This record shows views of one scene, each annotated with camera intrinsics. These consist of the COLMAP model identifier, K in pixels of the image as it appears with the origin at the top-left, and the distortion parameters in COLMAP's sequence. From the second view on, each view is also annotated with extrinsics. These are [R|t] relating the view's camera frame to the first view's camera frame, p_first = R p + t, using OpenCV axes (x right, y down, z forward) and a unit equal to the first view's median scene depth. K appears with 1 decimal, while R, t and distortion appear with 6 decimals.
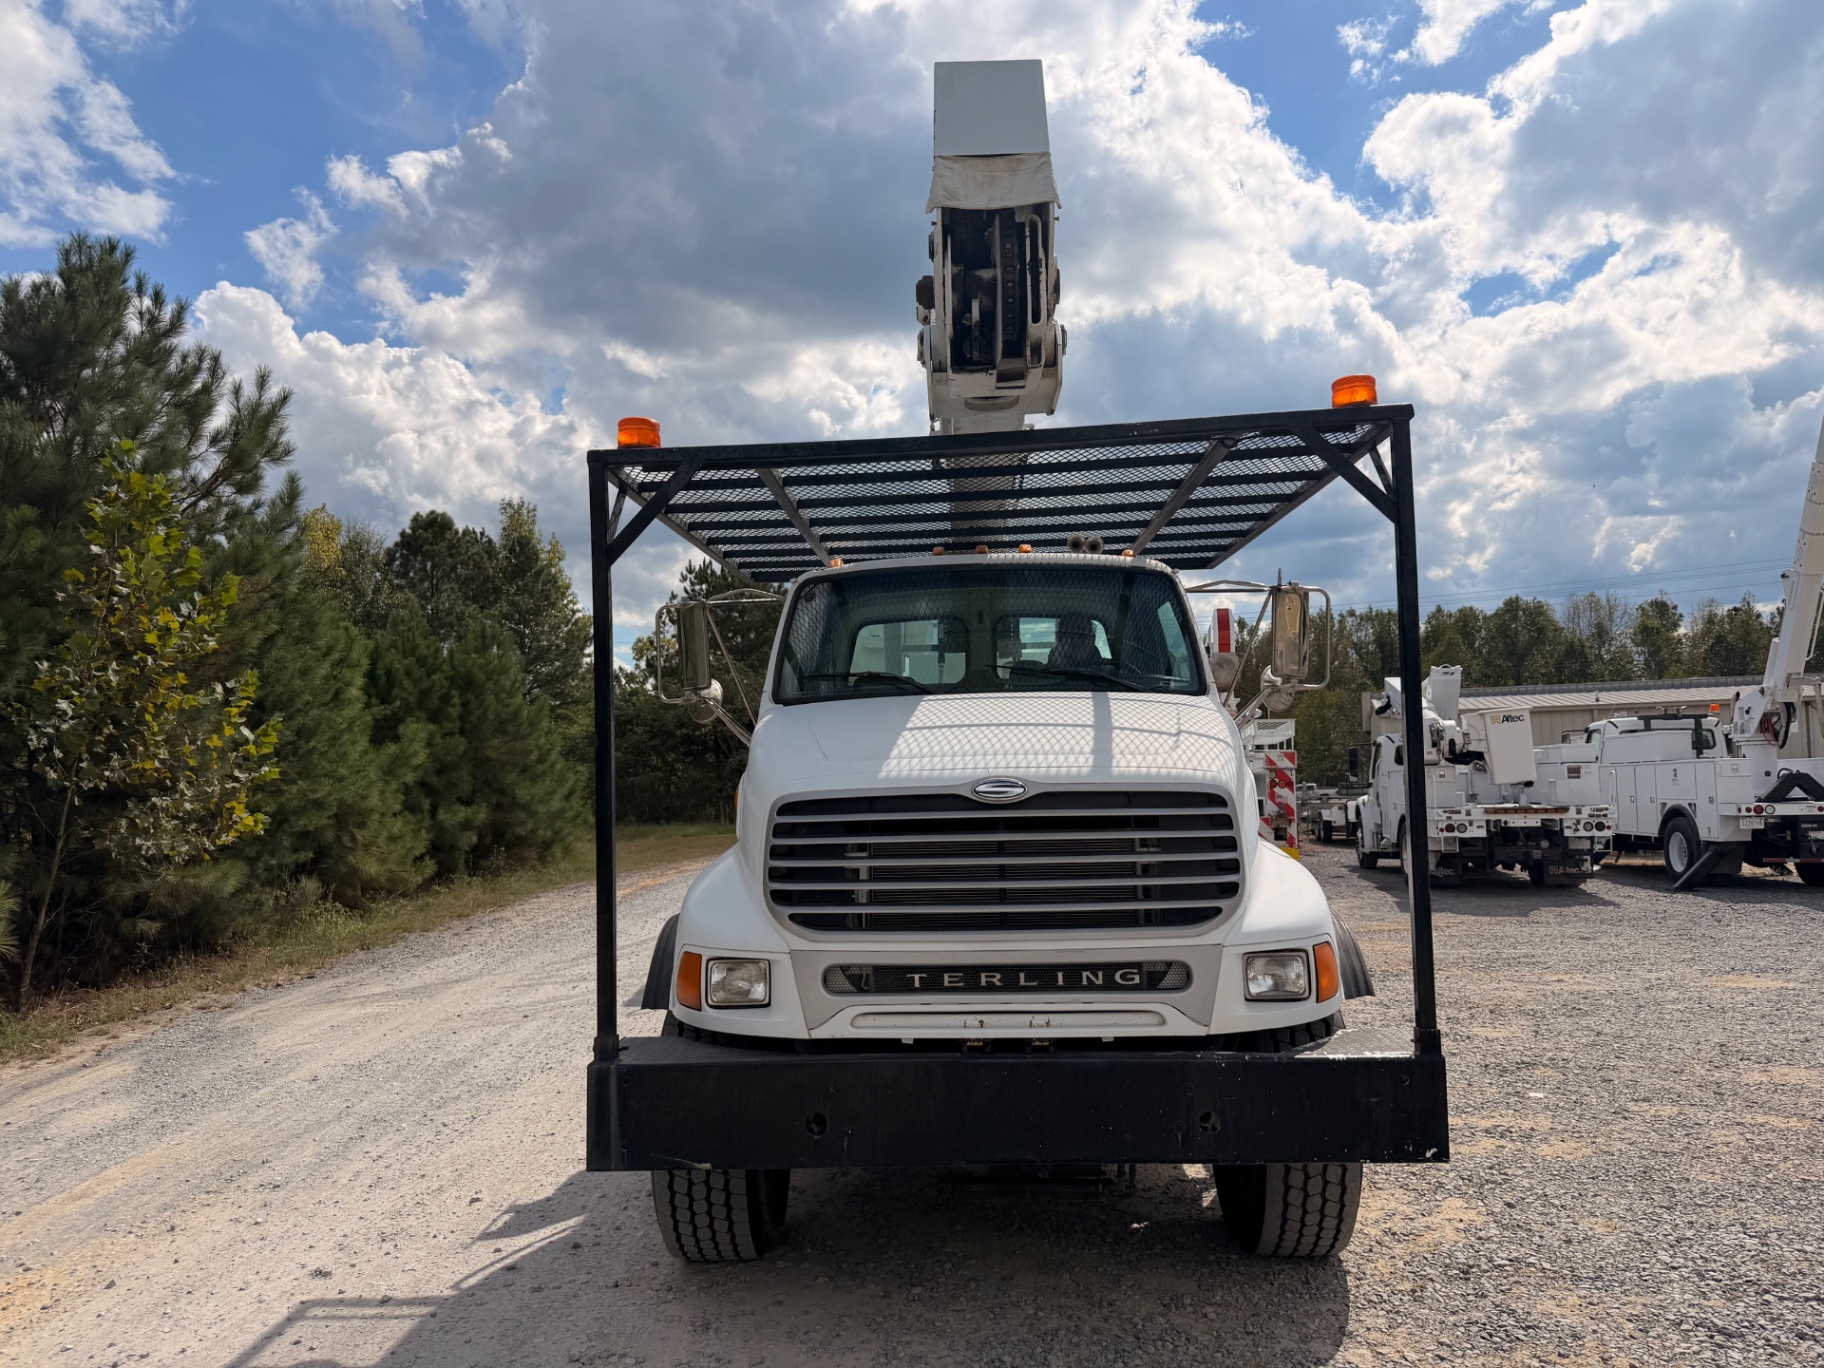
lens RADIAL K [[1373.8, 0, 880.5], [0, 1373.8, 644.0], [0, 0, 1]] dist [0.025507, -0.027618]
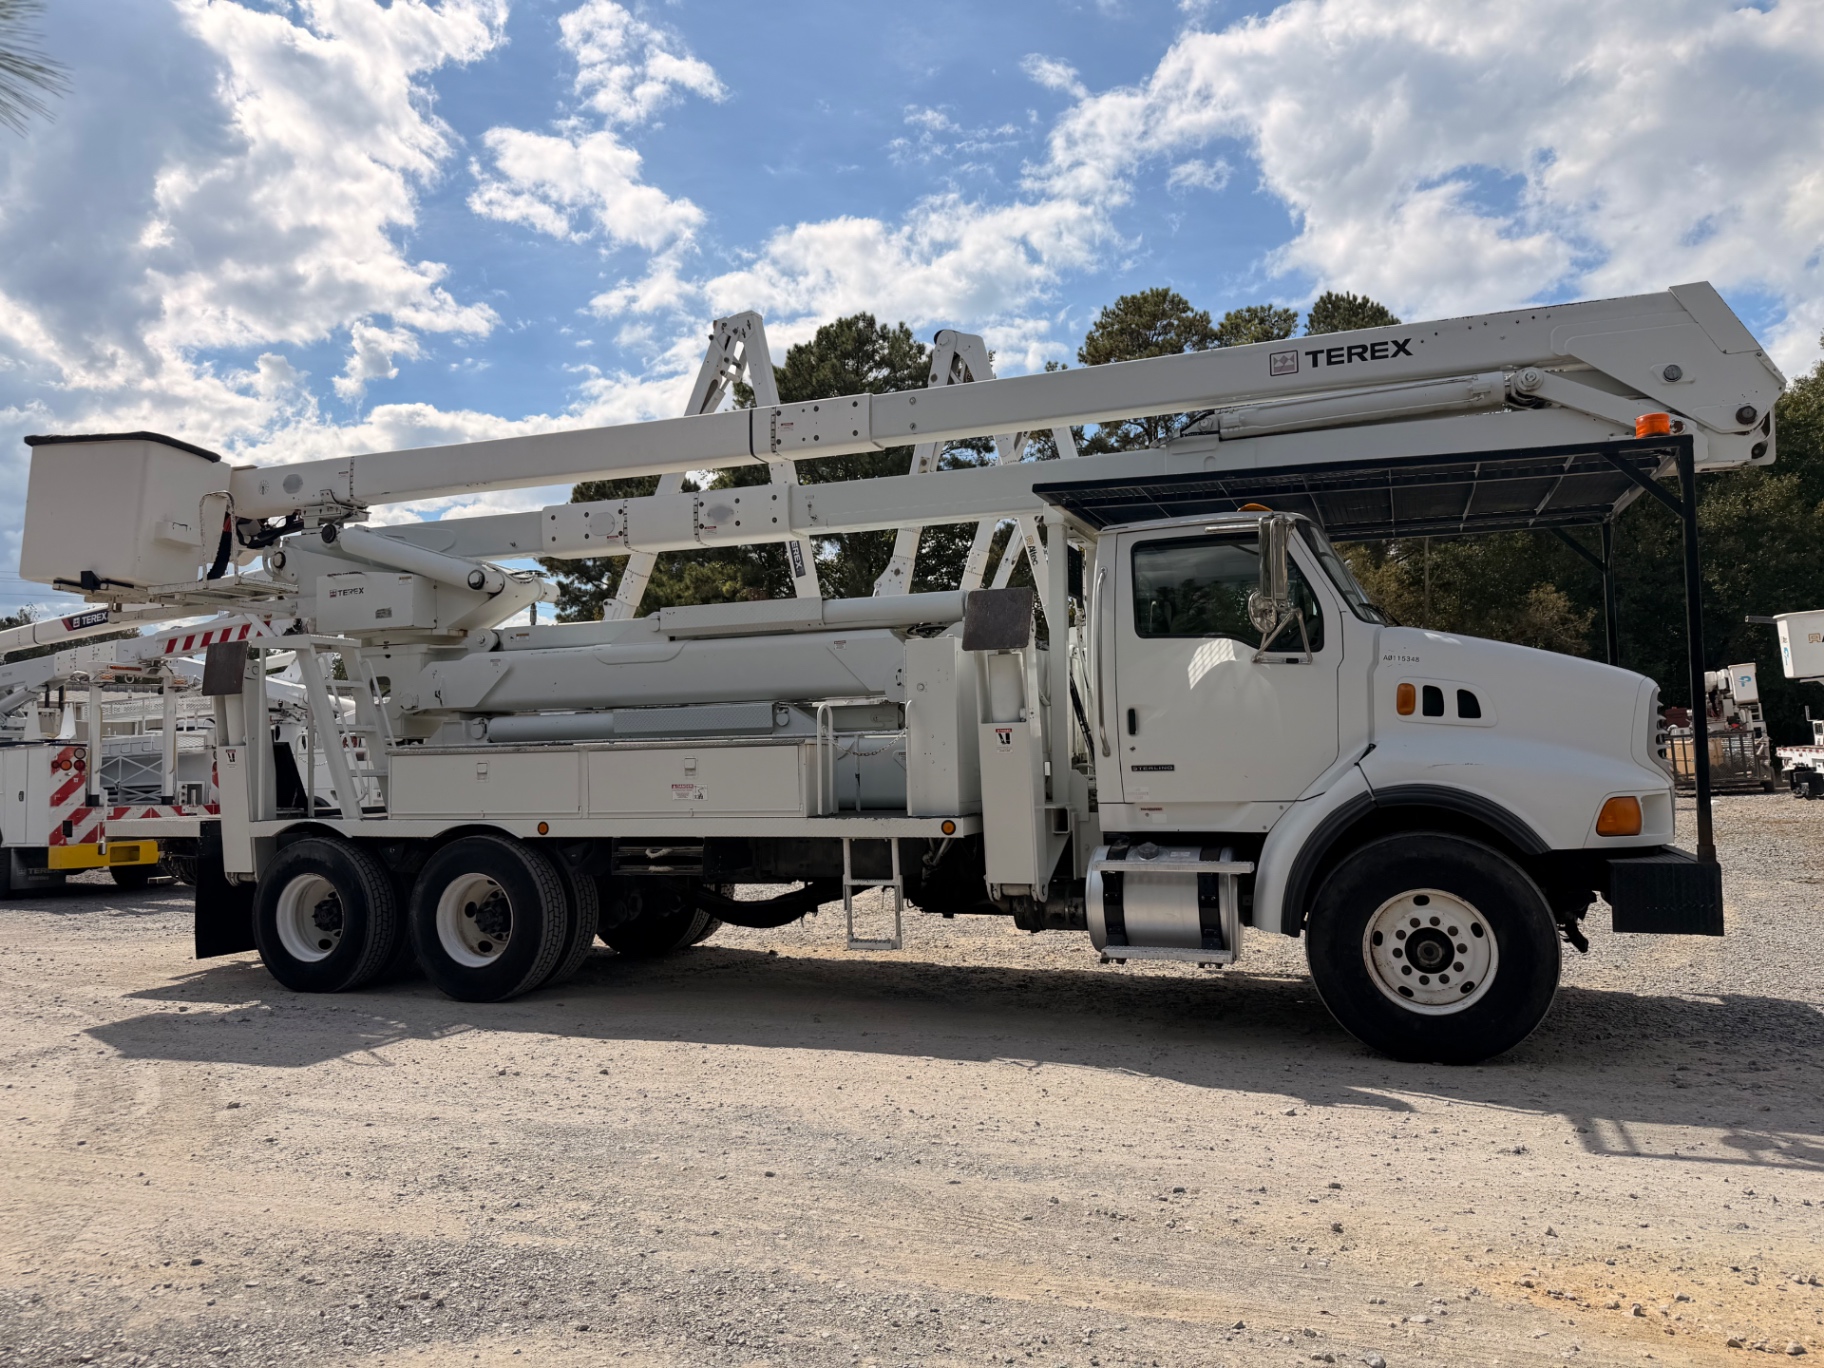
lens RADIAL K [[1461.4, 0, 834.9], [0, 1461.4, 712.7], [0, 0, 1]] dist [0.002867, -0.012801]
pose [[0.239329, 0.059979, 0.969084, -0.161416], [-0.080655, 0.995869, -0.041718, 0.024285], [-0.967583, -0.068177, 0.243177, 0.130106]]
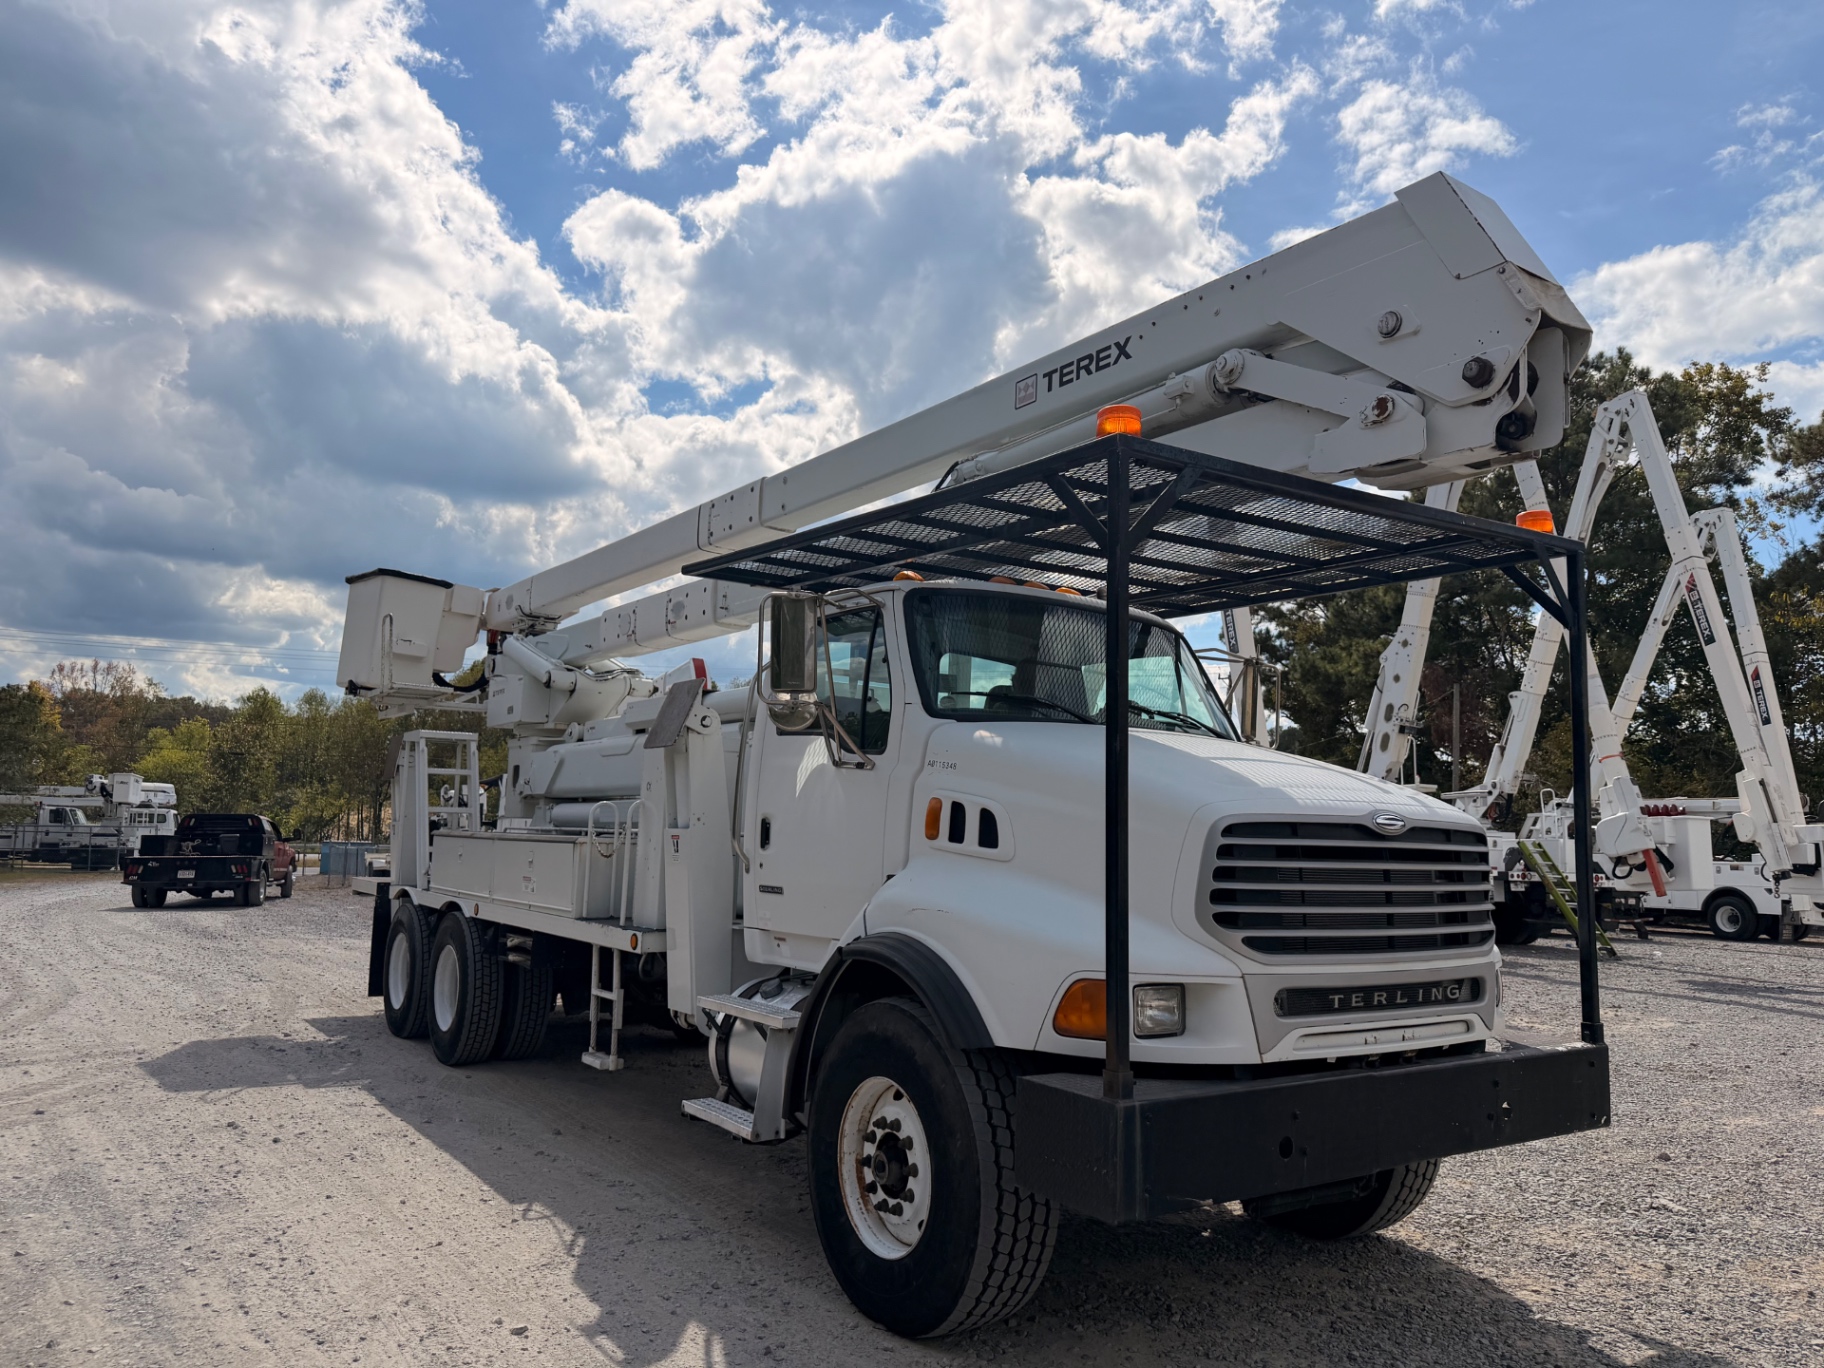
lens RADIAL K [[1381.4, 0, 907.9], [0, 1381.4, 674.6], [0, 0, 1]] dist [0.019486, -0.022057]
pose [[0.764034, 0.122521, 0.633435, -0.077293], [-0.109816, 0.992172, -0.059452, 0.008308], [-0.635761, -0.024138, 0.771508, 0.034403]]
